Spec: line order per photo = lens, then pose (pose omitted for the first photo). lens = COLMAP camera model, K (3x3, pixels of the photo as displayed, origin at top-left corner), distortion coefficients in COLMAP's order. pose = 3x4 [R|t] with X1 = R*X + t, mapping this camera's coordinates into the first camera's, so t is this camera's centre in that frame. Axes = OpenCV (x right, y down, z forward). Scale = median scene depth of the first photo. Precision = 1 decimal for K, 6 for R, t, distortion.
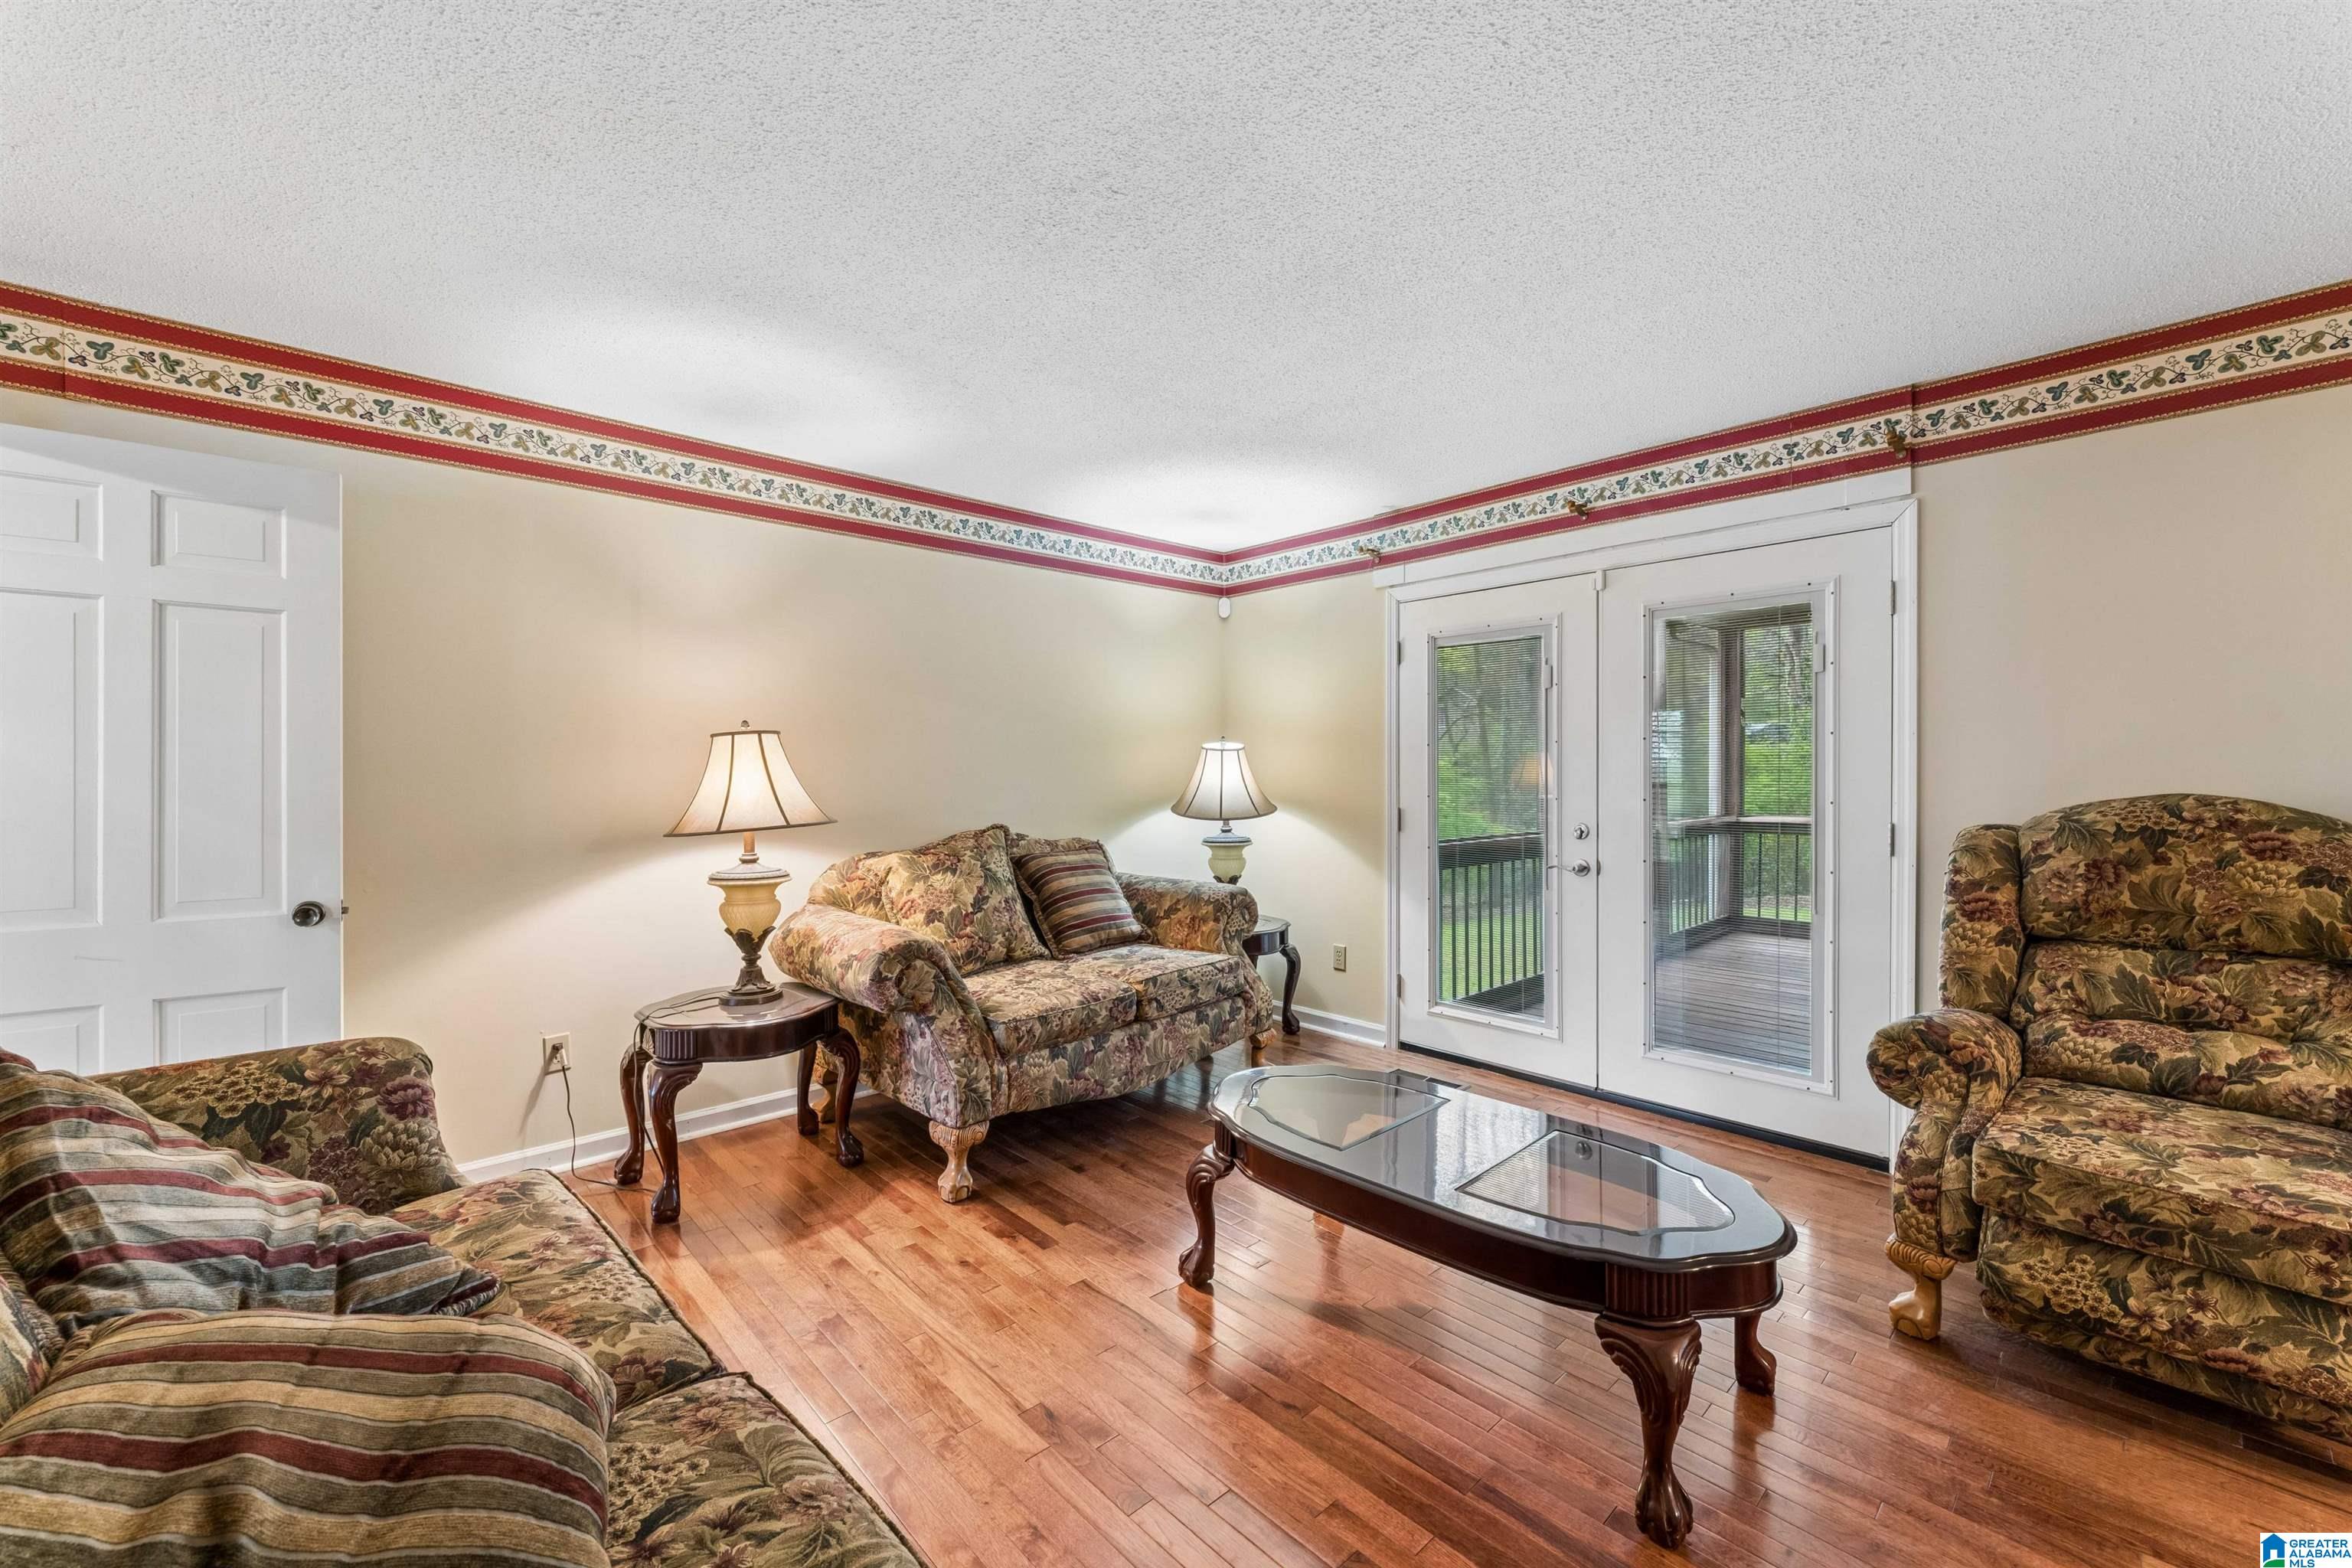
lens RADIAL K [[948.1, 0, 1184.8], [0, 948.1, 787.1], [0, 0, 1]] dist [0.000615, 0.000009]
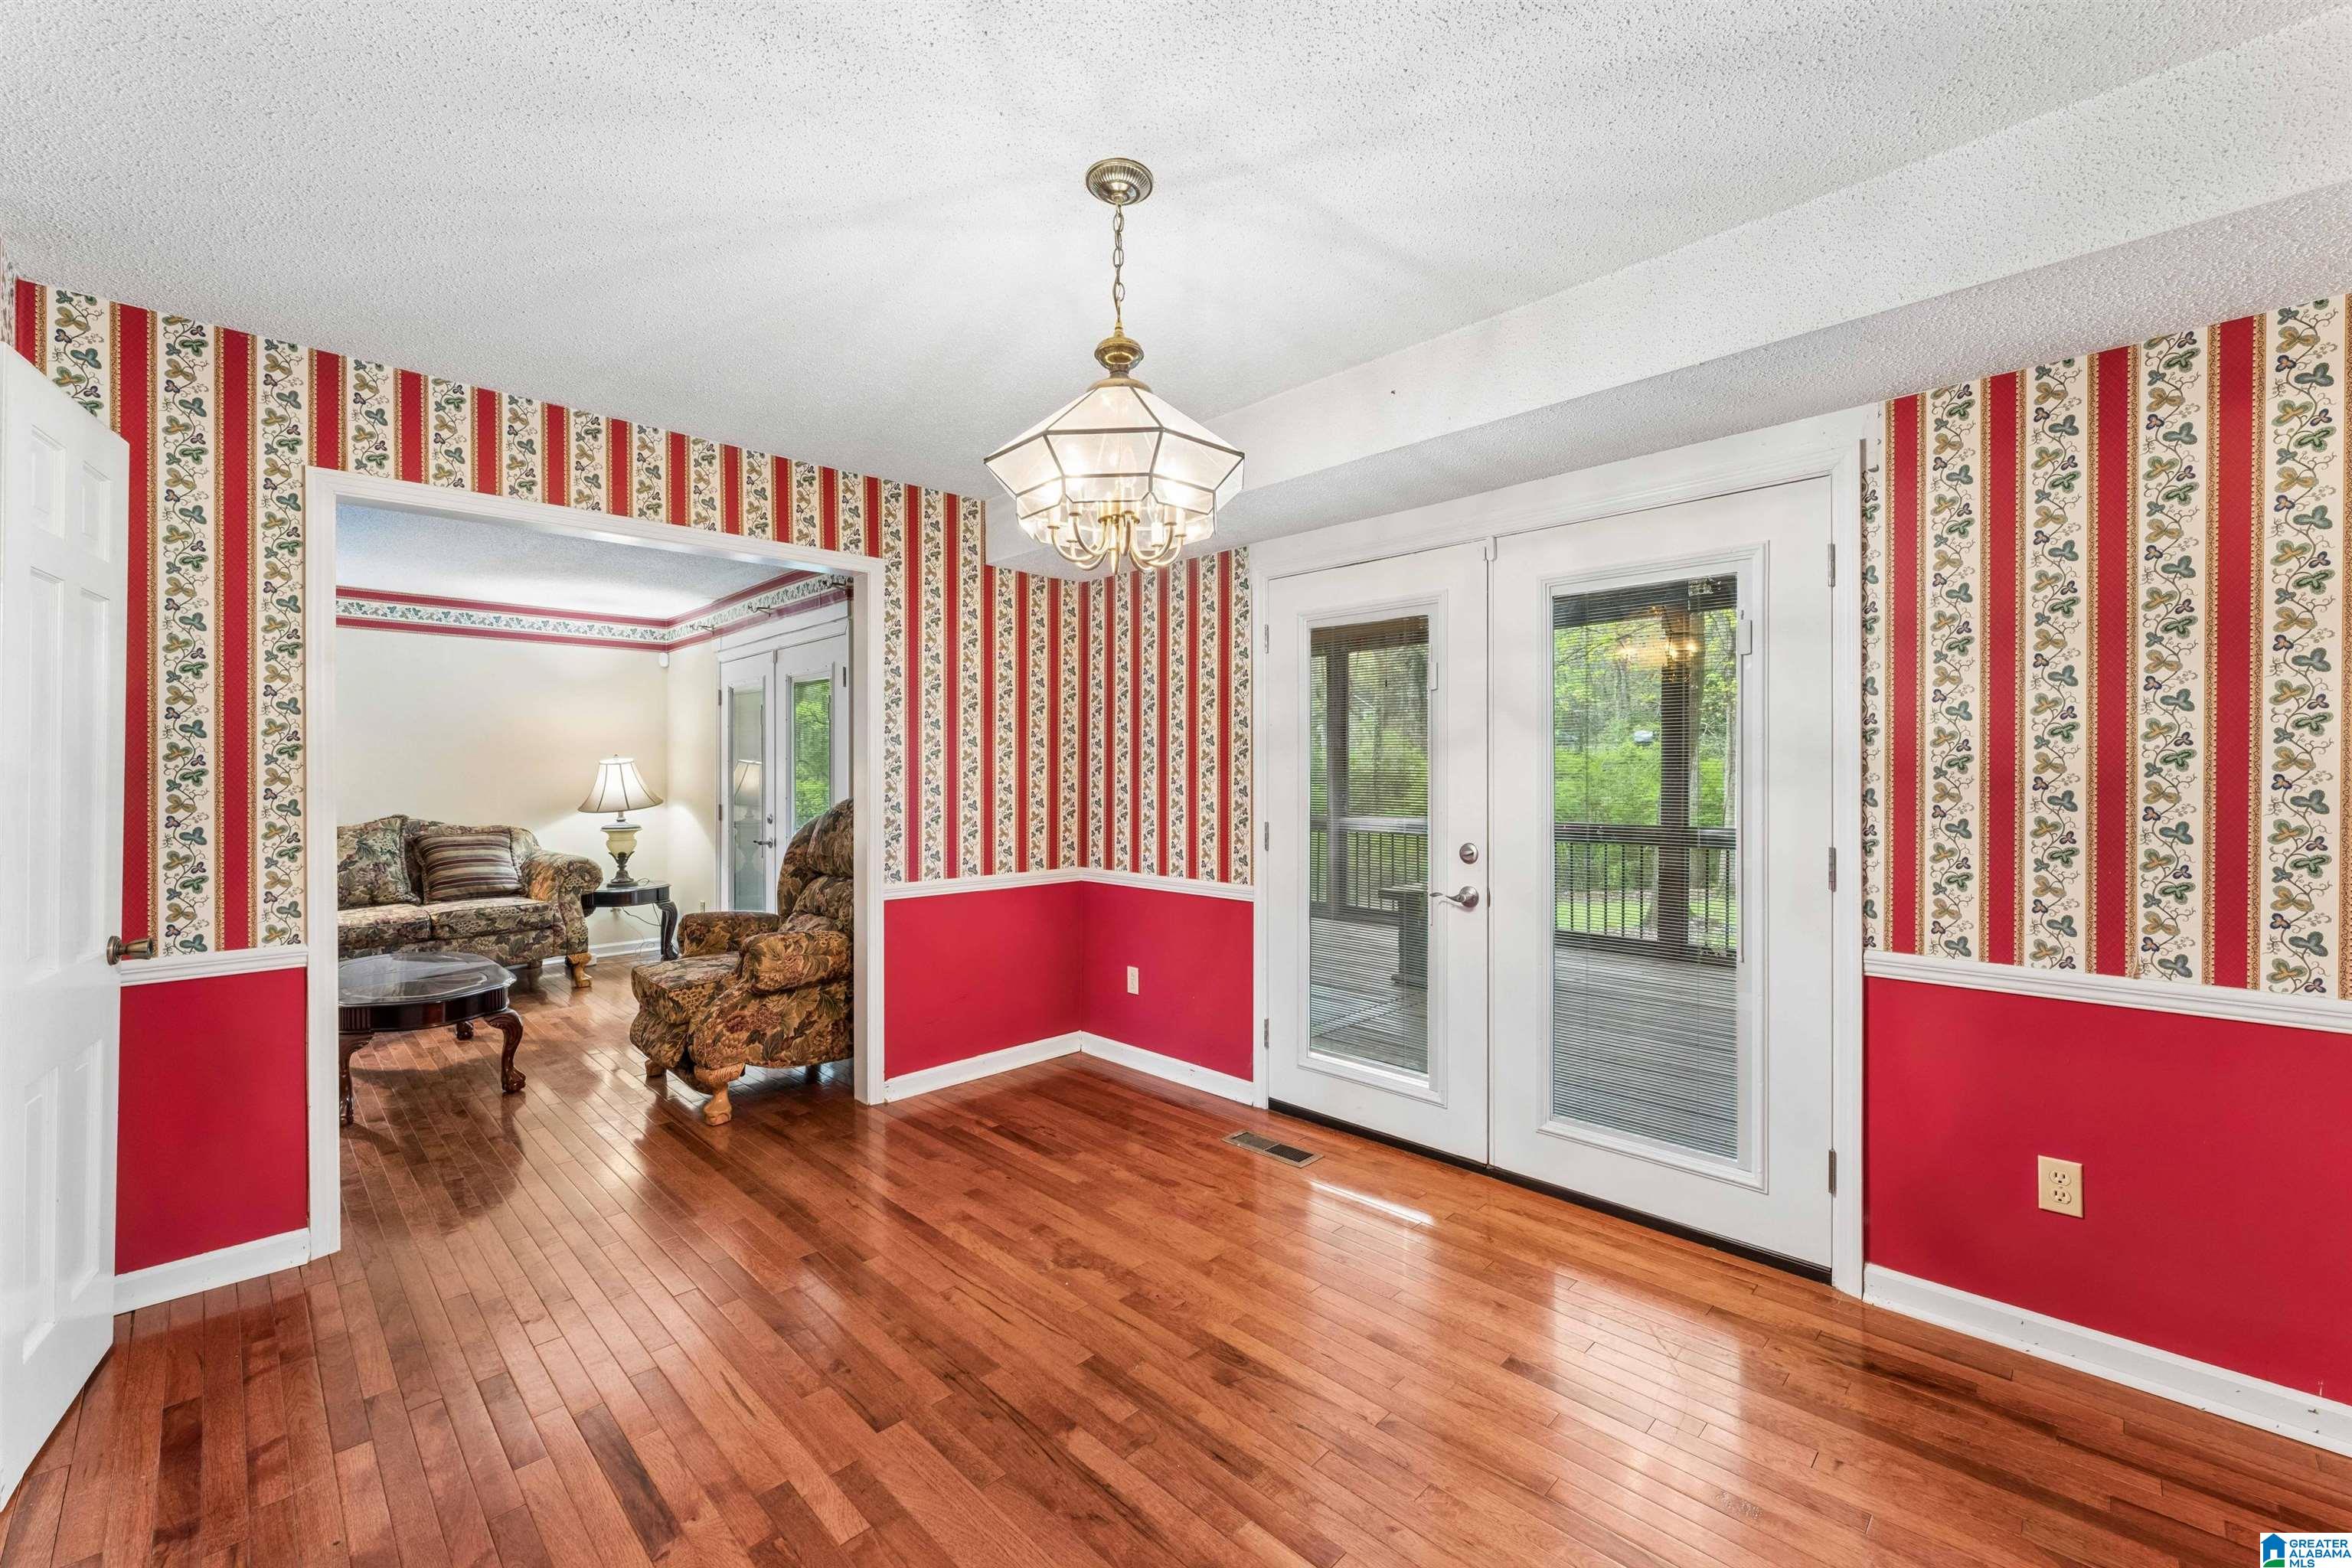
lens RADIAL K [[948.1, 0, 1167.9], [0, 948.1, 776.1], [0, 0, 1]] dist [0.000615, 0.000009]
pose [[0.999754, -0.000238, 0.022199, 0.841779], [0.000389, 0.999977, -0.006817, -0.010272], [-0.022197, 0.006824, 0.999730, -0.448960]]
